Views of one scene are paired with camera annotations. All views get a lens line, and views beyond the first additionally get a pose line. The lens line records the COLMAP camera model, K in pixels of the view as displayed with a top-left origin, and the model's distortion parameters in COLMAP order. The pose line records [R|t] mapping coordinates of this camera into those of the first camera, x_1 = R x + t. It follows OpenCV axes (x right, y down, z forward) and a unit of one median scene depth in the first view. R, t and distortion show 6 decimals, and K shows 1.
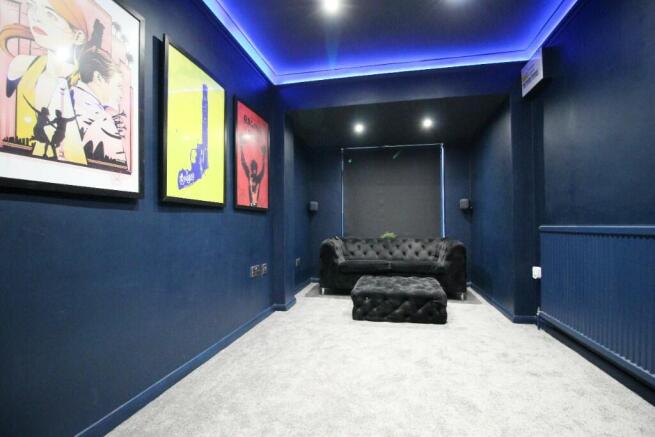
lens RADIAL K [[305.8, 0, 328.9], [0, 305.8, 220.7], [0, 0, 1]] dist [-0.006398, -0.000869]
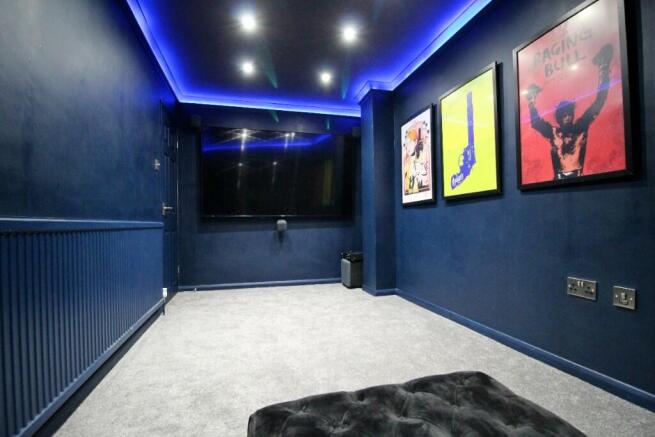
lens RADIAL K [[305.8, 0, 327.7], [0, 305.8, 222.5], [0, 0, 1]] dist [-0.006398, -0.000869]
pose [[-0.890792, 0.011362, -0.454269, 0.682339], [0.022421, 0.999569, -0.018966, 0.064993], [0.453857, -0.027080, -0.890663, 1.996556]]
